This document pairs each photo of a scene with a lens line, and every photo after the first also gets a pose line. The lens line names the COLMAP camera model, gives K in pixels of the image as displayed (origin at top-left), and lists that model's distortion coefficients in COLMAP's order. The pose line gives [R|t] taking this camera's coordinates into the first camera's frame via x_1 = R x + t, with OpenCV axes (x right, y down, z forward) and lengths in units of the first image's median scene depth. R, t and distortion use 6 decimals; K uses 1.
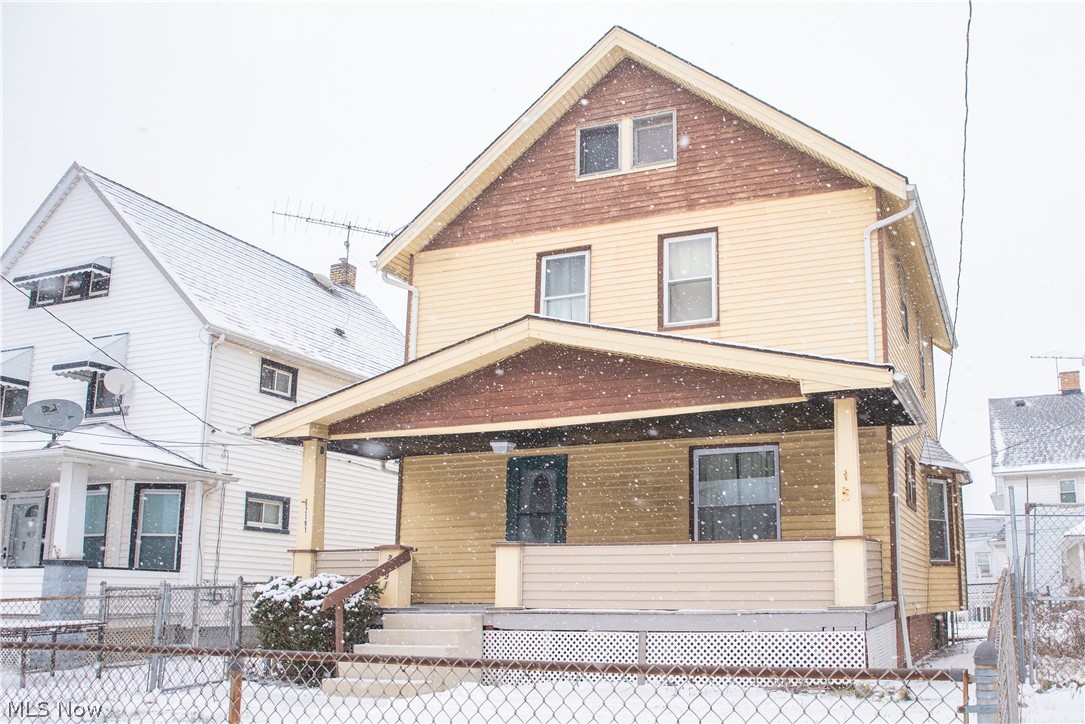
lens RADIAL K [[902.2, 0, 542.6], [0, 902.2, 442.3], [0, 0, 1]] dist [-0.100284, -0.001218]
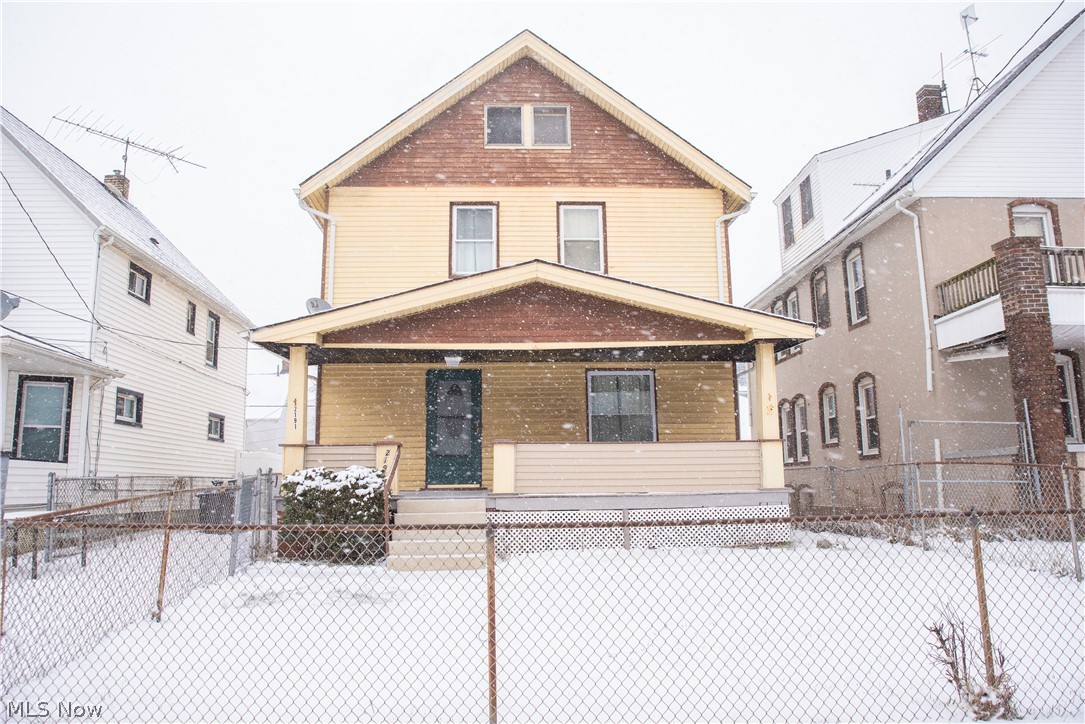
lens RADIAL K [[741.0, 0, 542.5], [0, 741.0, 362.0], [0, 0, 1]] dist [-0.118690, 0.082096]
pose [[0.921232, 0.053461, 0.385322, -0.282342], [-0.055188, 0.998454, -0.006587, 0.005419], [-0.385078, -0.015197, 0.922759, 0.032991]]
